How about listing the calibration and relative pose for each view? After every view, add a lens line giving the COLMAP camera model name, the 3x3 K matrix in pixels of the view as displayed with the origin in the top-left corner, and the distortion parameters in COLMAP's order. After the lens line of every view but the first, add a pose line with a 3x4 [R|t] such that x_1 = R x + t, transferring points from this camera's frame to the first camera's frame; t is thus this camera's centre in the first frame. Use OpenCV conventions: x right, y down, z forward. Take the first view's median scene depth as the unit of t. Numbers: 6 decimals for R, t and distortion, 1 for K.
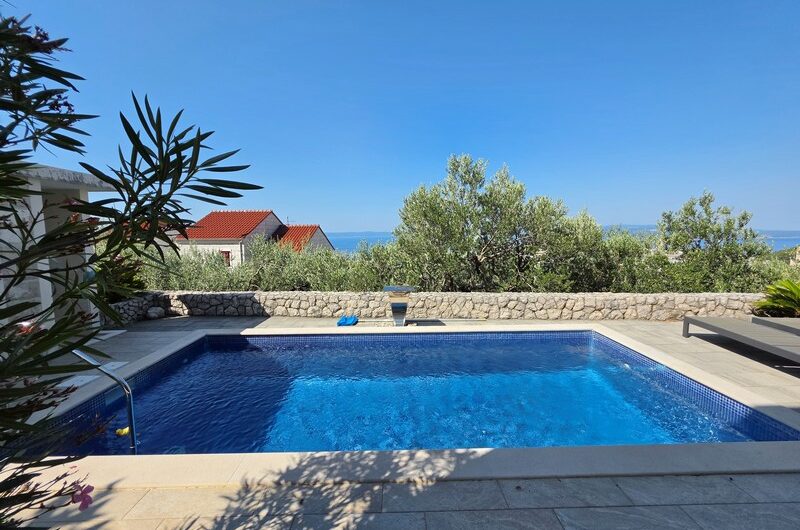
lens RADIAL K [[323.5, 0, 398.9], [0, 323.5, 261.6], [0, 0, 1]] dist [-0.000669, -0.000084]
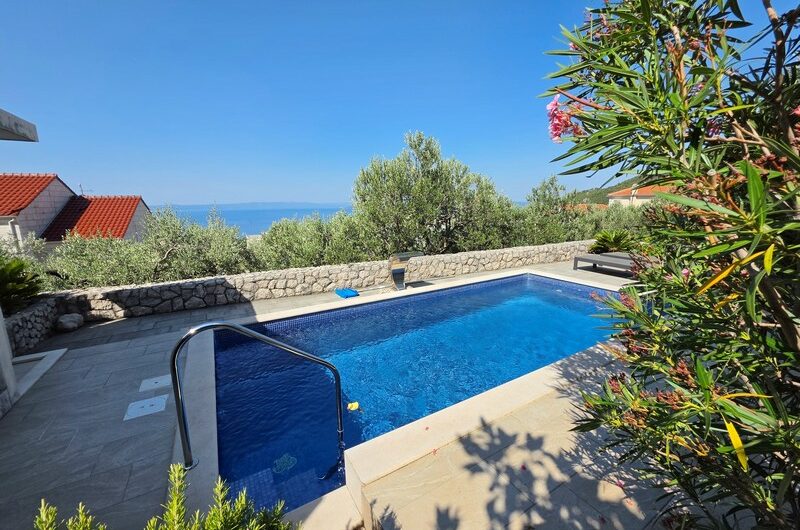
lens RADIAL K [[323.5, 0, 398.9], [0, 323.5, 261.6], [0, 0, 1]] dist [-0.000669, -0.000084]
pose [[0.868041, -0.093213, 0.487663, -0.478262], [0.051716, 0.993850, 0.097912, -0.003189], [-0.493791, -0.059772, 0.867524, 0.050277]]
